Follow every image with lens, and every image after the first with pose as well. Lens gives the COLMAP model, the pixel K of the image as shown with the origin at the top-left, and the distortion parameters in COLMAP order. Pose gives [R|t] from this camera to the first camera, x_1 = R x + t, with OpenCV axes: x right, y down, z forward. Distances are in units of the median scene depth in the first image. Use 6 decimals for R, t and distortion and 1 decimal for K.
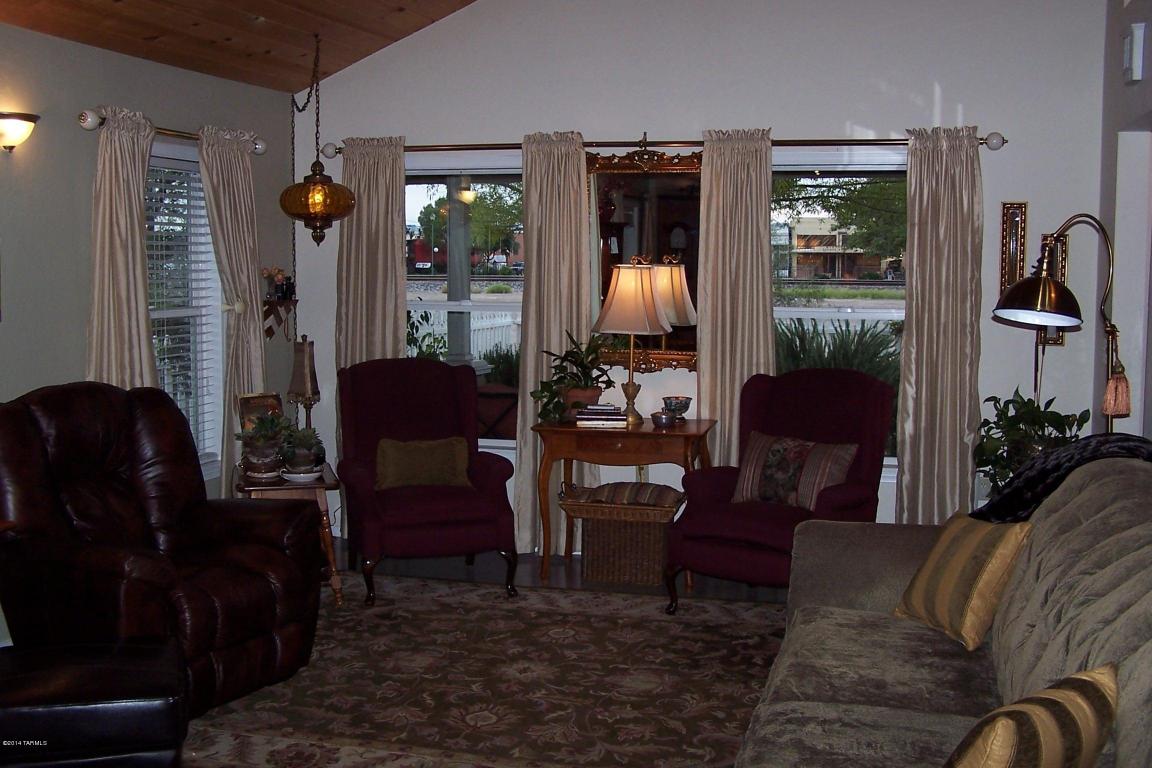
lens RADIAL K [[1281.2, 0, 572.6], [0, 1281.2, 351.6], [0, 0, 1]] dist [-0.196637, 0.392864]
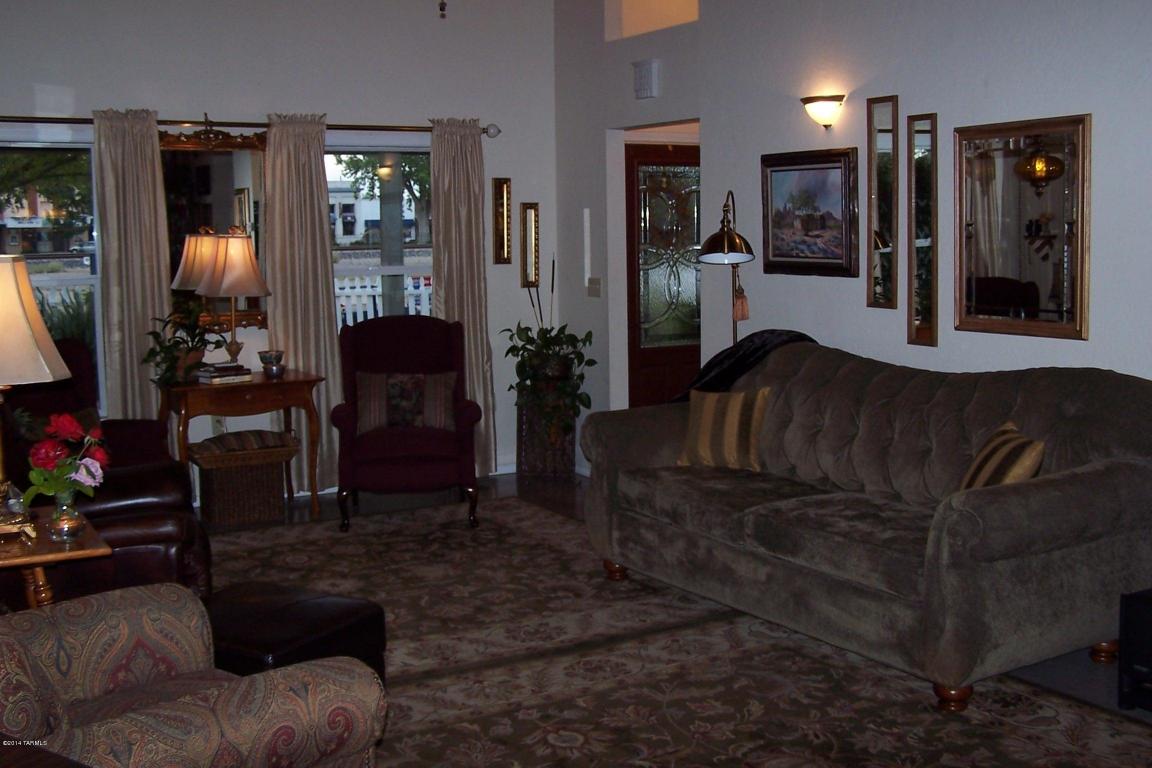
lens RADIAL K [[1281.2, 0, 572.6], [0, 1281.2, 351.6], [0, 0, 1]] dist [-0.196637, 0.392864]
pose [[0.706783, -0.080346, 0.702853, -0.514282], [0.069419, 0.996612, 0.044120, 0.005152], [-0.704016, 0.017608, 0.709966, 0.023212]]
